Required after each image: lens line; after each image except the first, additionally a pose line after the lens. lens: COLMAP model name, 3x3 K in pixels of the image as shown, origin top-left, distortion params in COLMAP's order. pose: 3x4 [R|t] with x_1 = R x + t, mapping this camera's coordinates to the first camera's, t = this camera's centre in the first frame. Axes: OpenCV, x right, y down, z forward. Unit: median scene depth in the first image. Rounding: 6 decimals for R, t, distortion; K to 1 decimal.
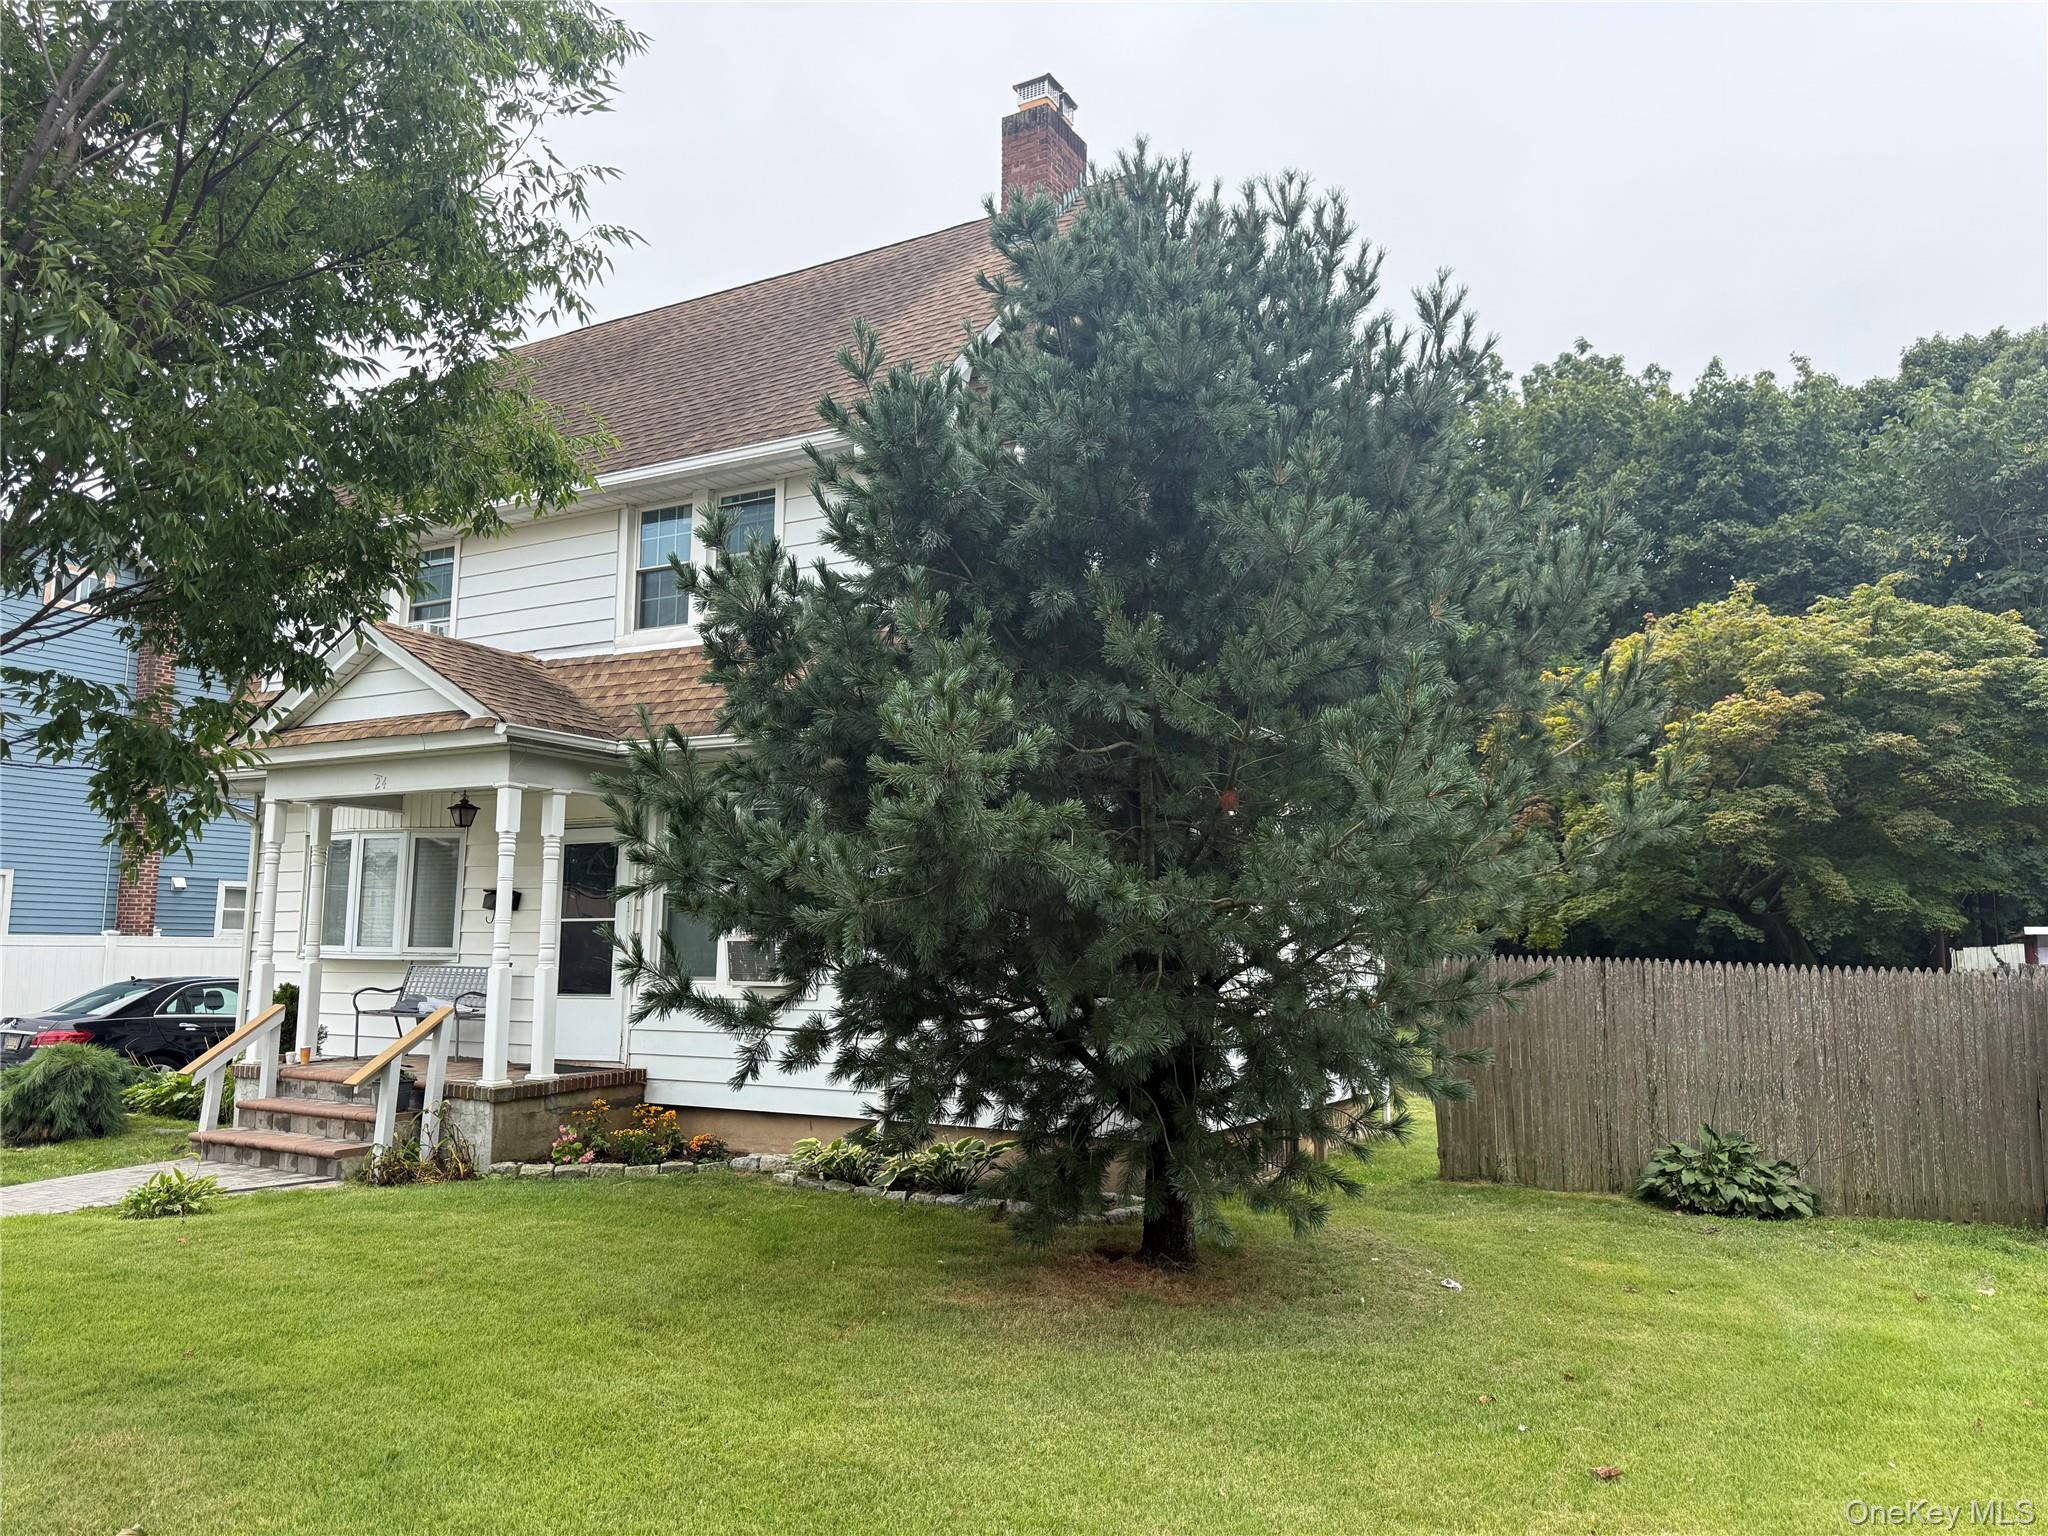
lens RADIAL K [[1474.6, 0, 1024.0], [0, 1474.6, 768.0], [0, 0, 1]] dist [-0.005073, -0.001938]
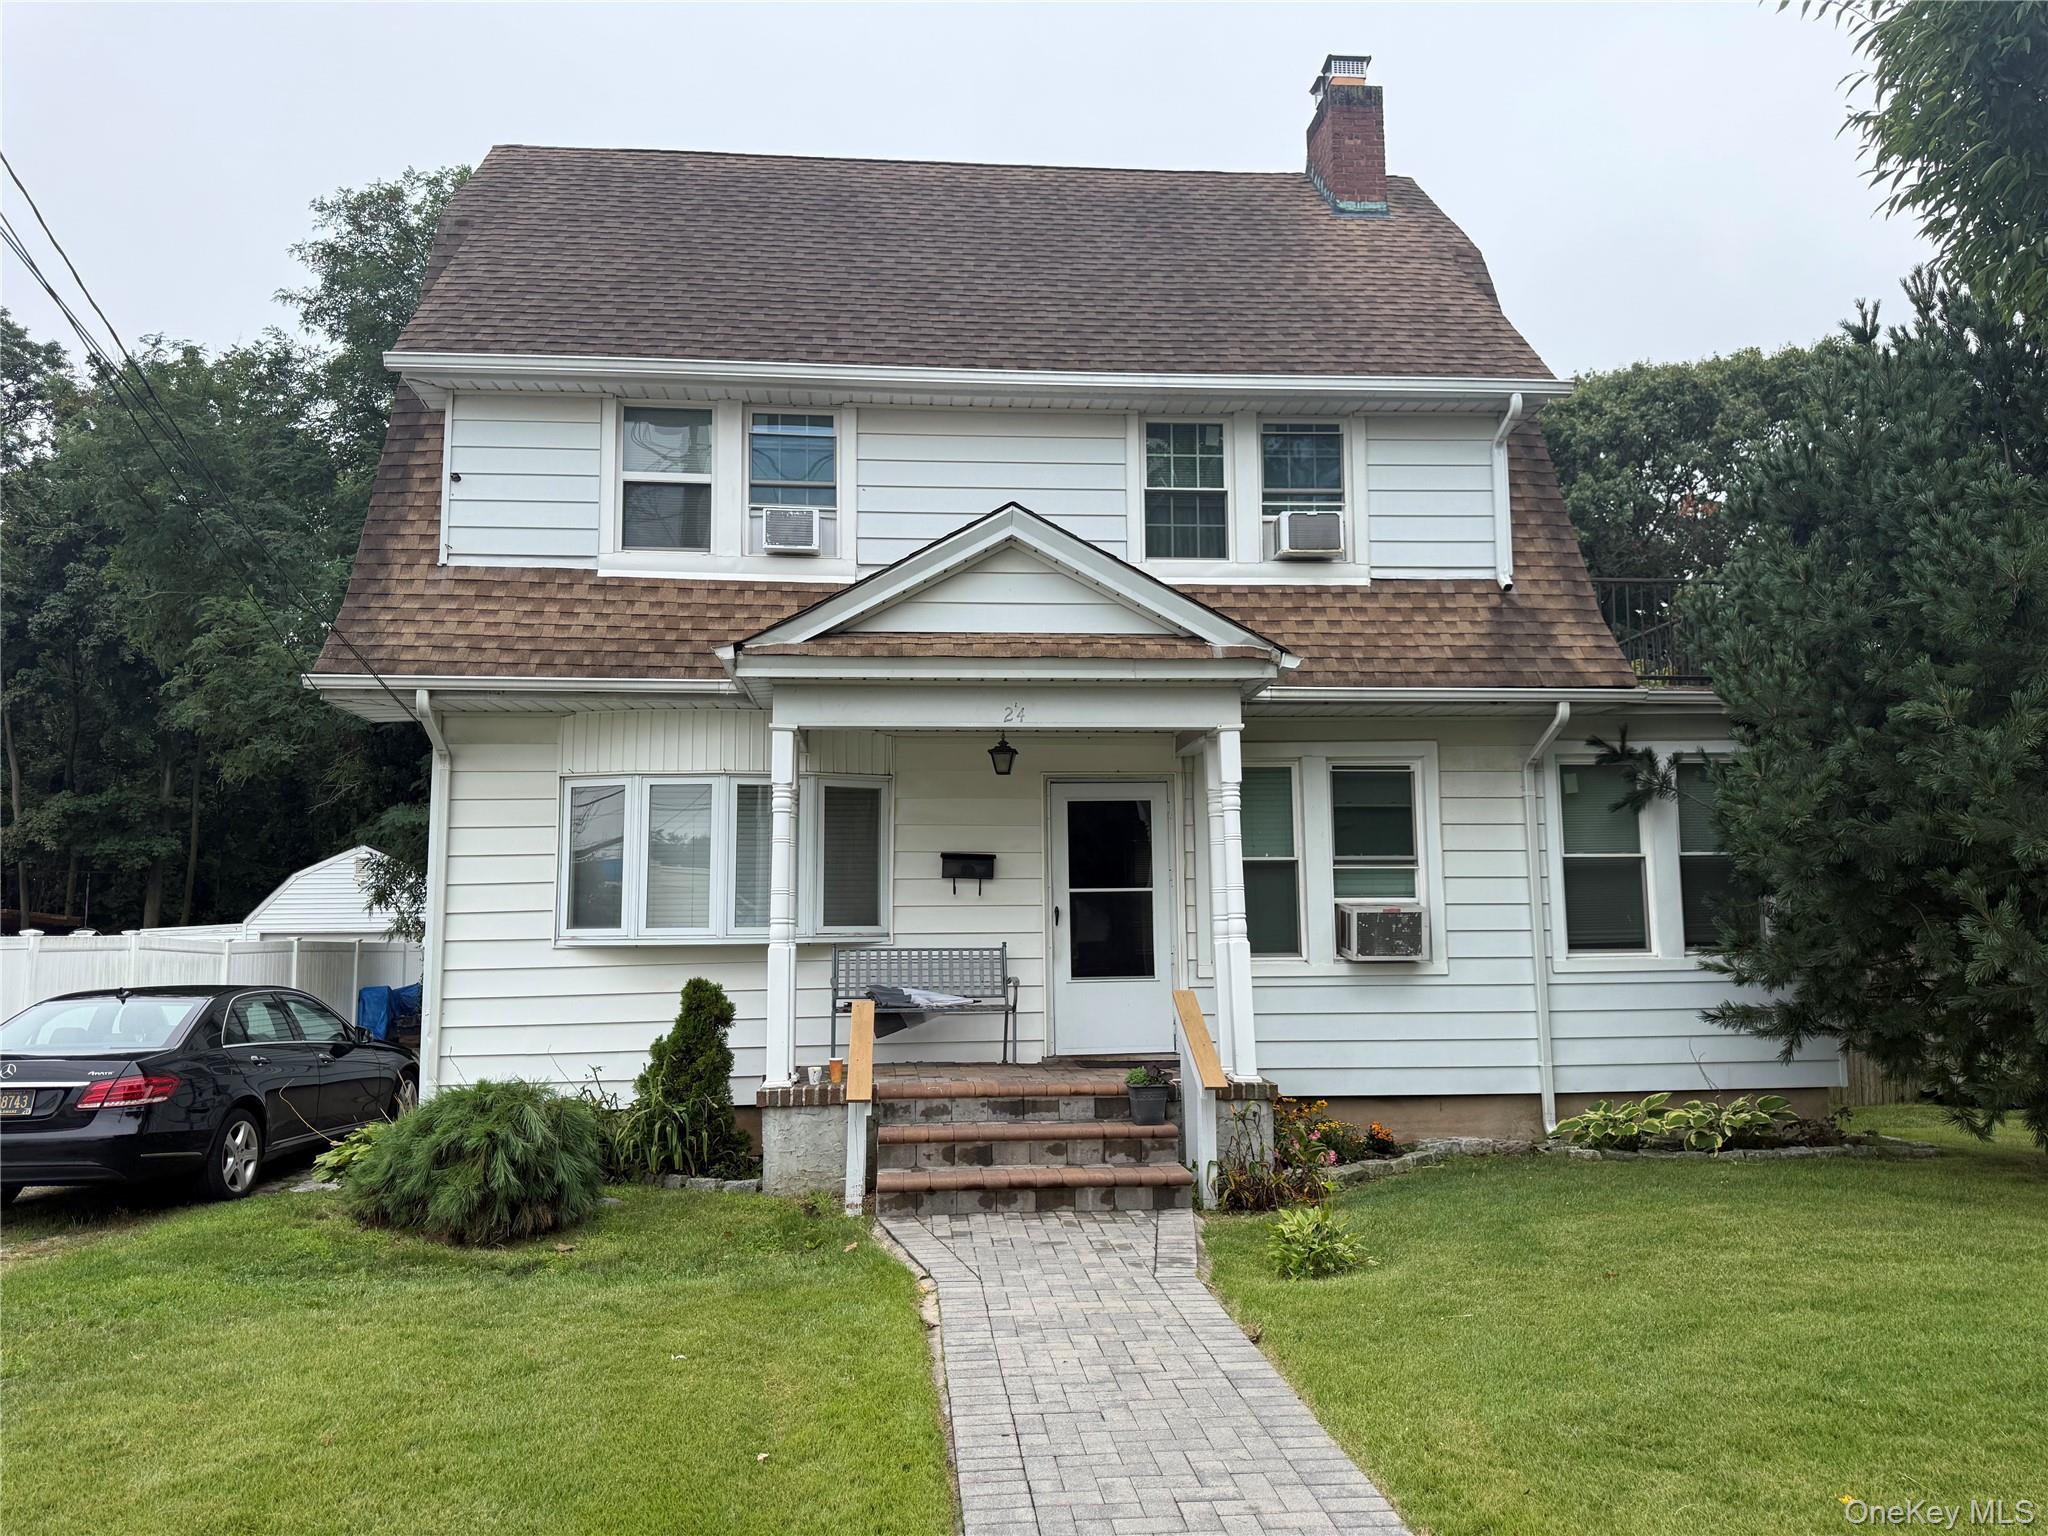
lens RADIAL K [[1411.9, 0, 1024.0], [0, 1411.9, 768.0], [0, 0, 1]] dist [0.052044, 0.000226]
pose [[0.844223, 0.044817, 0.534115, -0.784902], [-0.045293, 0.998899, -0.012227, 0.044589], [-0.534075, -0.013869, 0.845323, 0.330800]]
